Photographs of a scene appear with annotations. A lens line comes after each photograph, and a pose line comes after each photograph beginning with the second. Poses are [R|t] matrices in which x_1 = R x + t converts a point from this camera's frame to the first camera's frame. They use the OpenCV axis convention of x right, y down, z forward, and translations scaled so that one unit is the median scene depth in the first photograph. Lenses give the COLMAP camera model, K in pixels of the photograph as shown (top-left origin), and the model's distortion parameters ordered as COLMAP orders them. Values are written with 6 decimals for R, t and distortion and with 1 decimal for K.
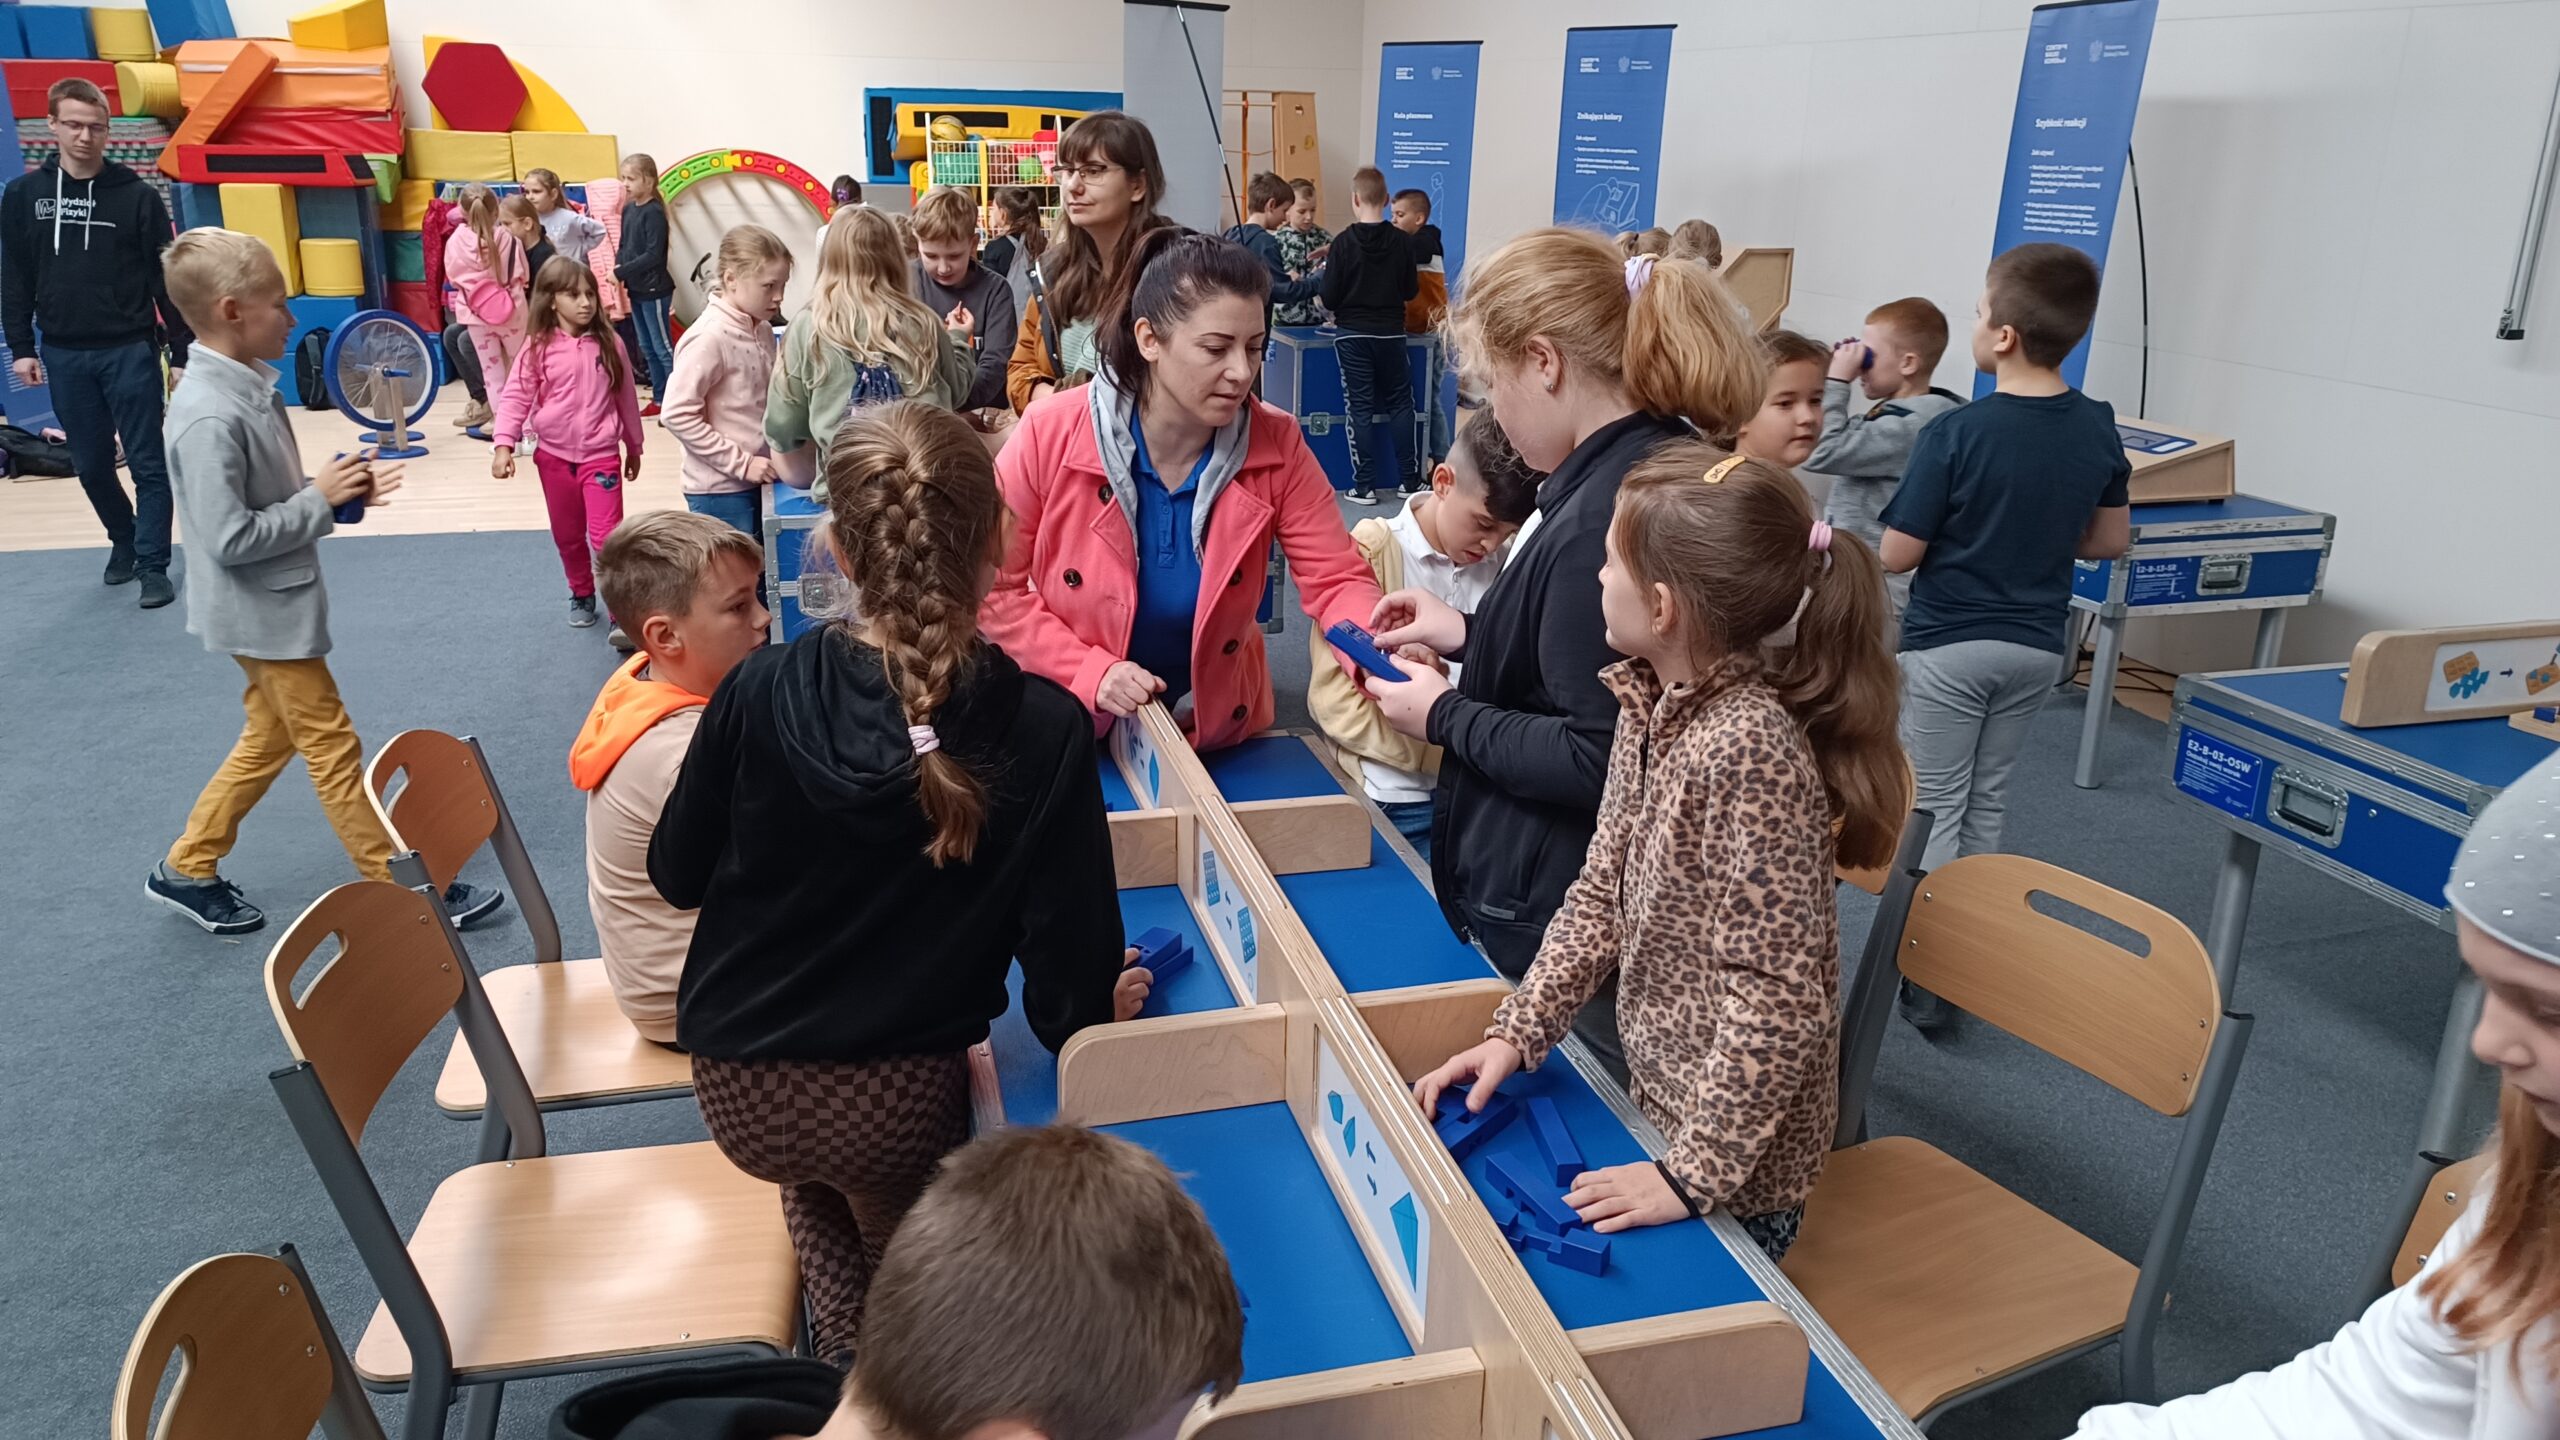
lens RADIAL K [[1845.8, 0, 1303.4], [0, 1845.8, 714.2], [0, 0, 1]] dist [0.060829, -0.060498]
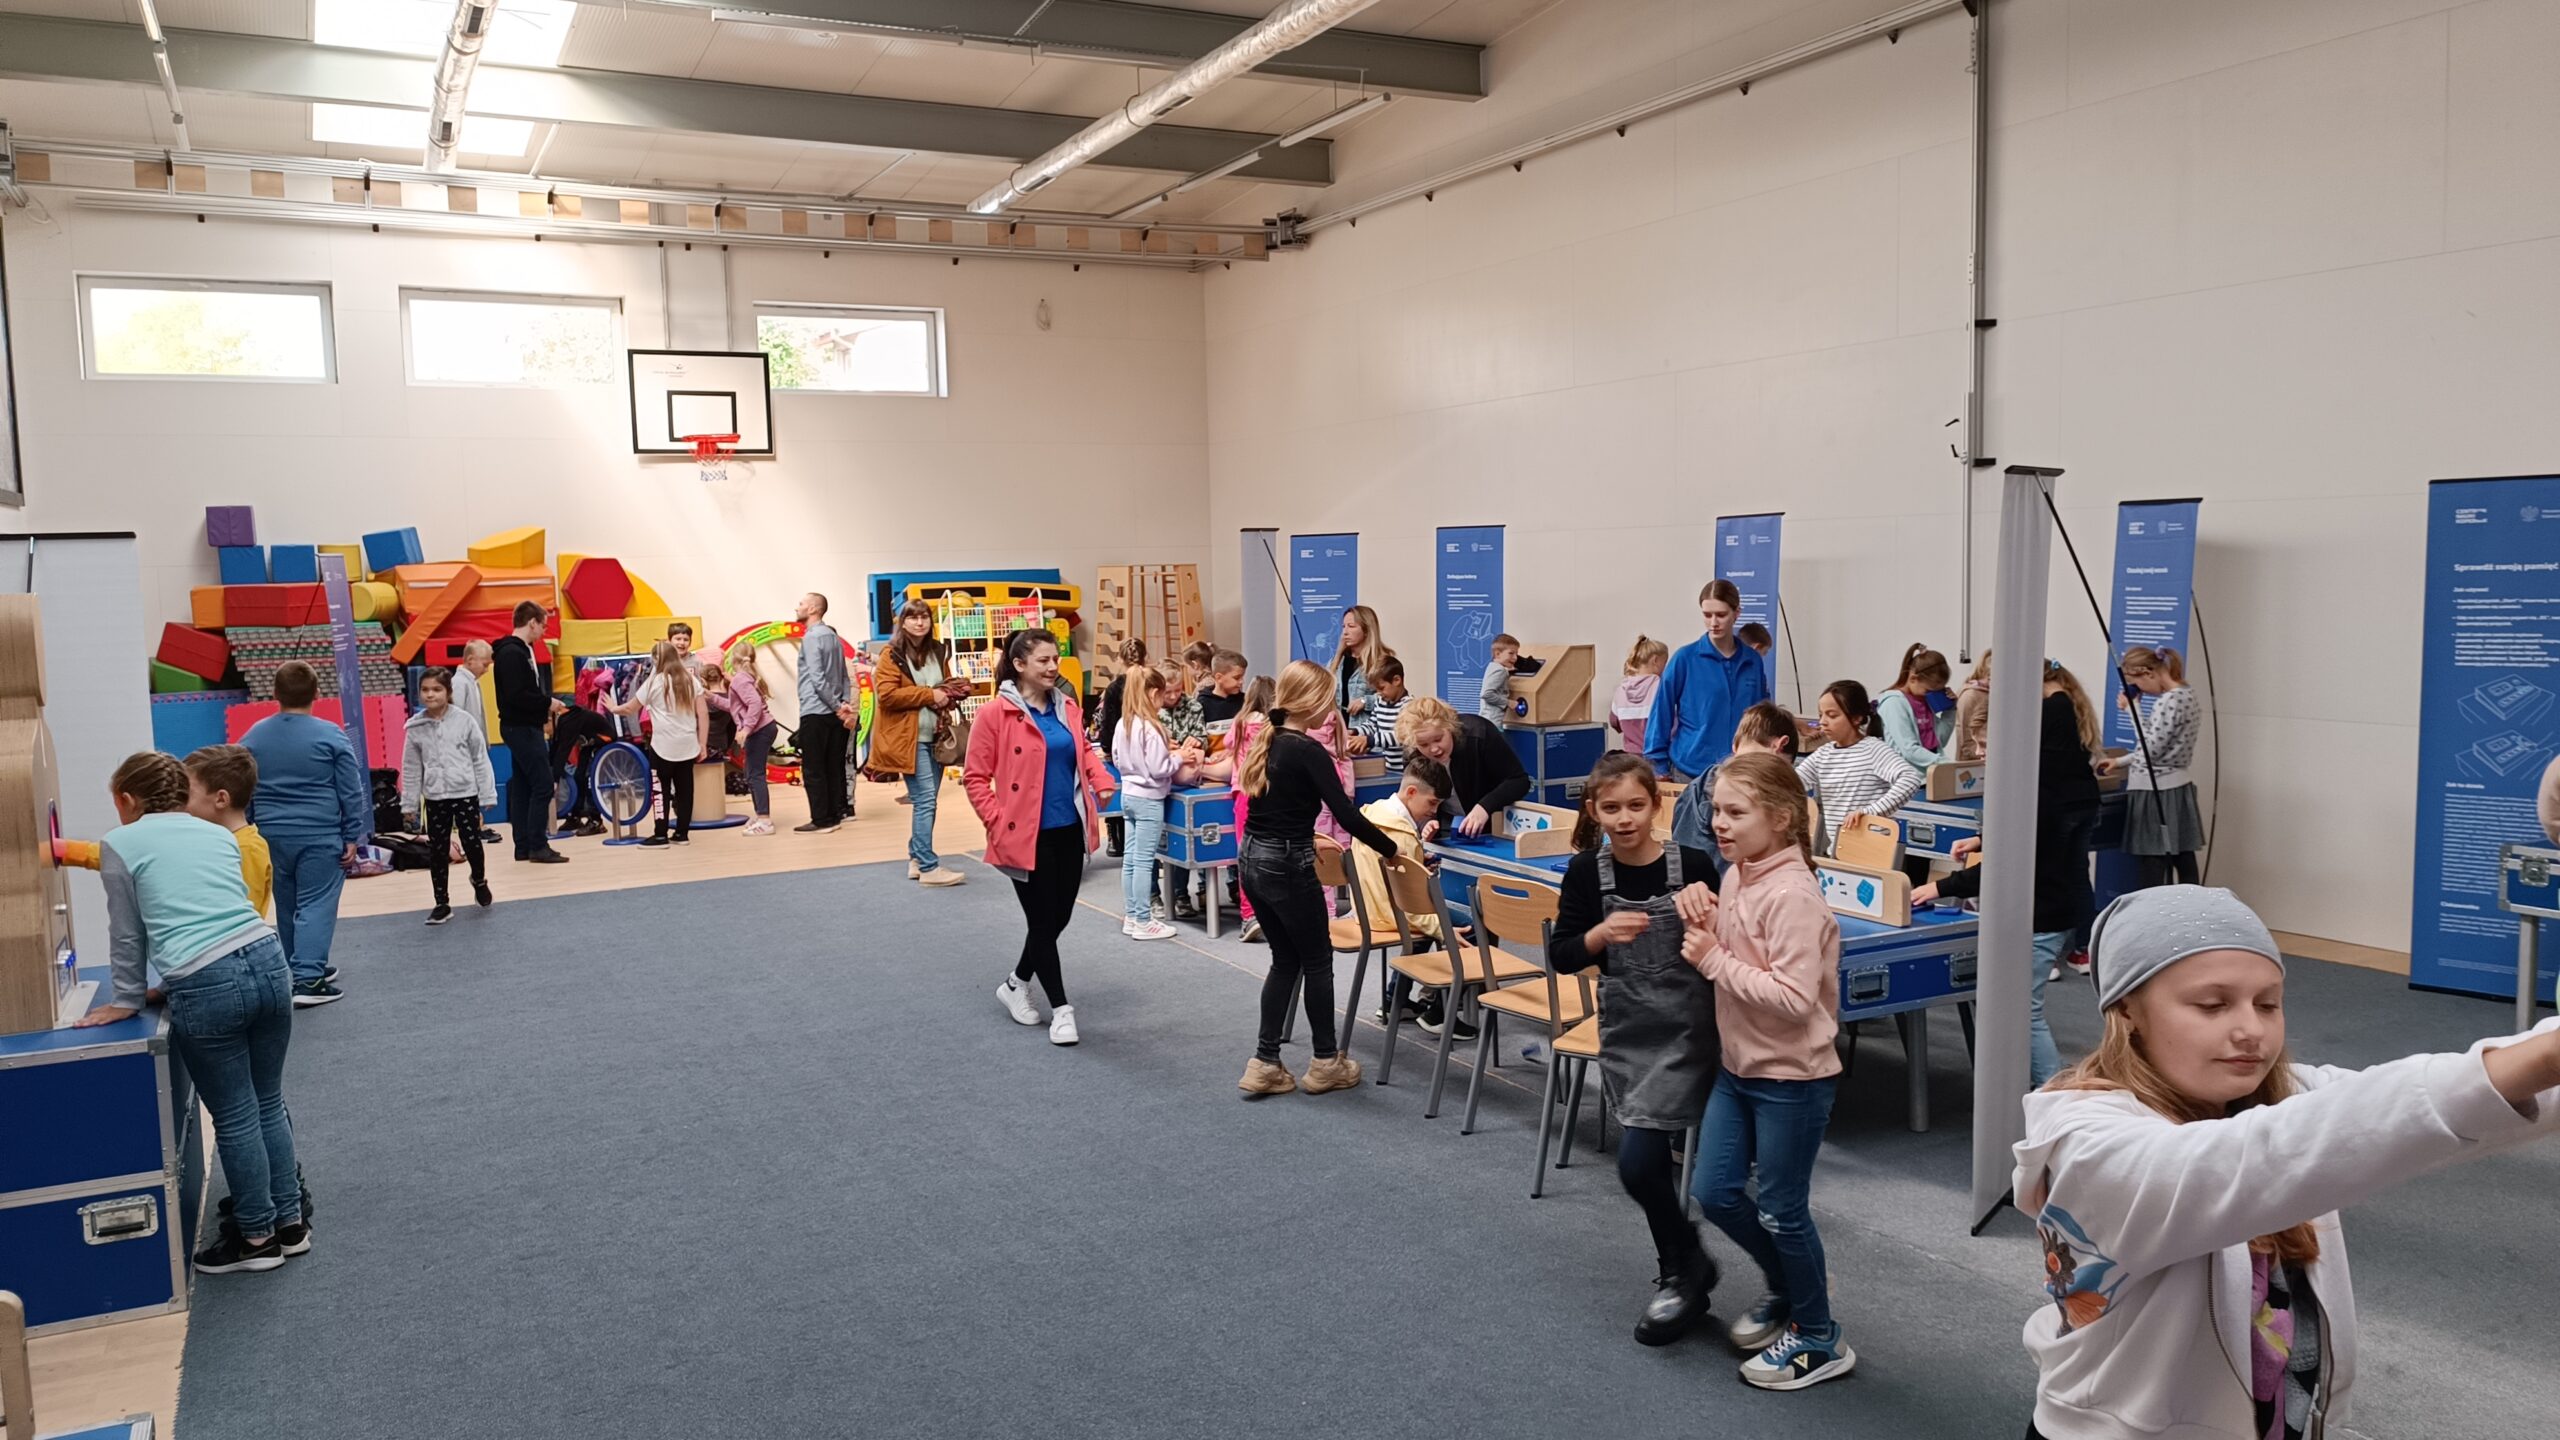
lens RADIAL K [[1845.8, 0, 1291.0], [0, 1845.8, 727.3], [0, 0, 1]] dist [0.060829, -0.060498]
pose [[0.977850, -0.060290, 0.200436, -0.246717], [0.102553, 0.972801, -0.207705, 0.105374], [-0.182462, 0.223659, 0.957436, -0.400655]]
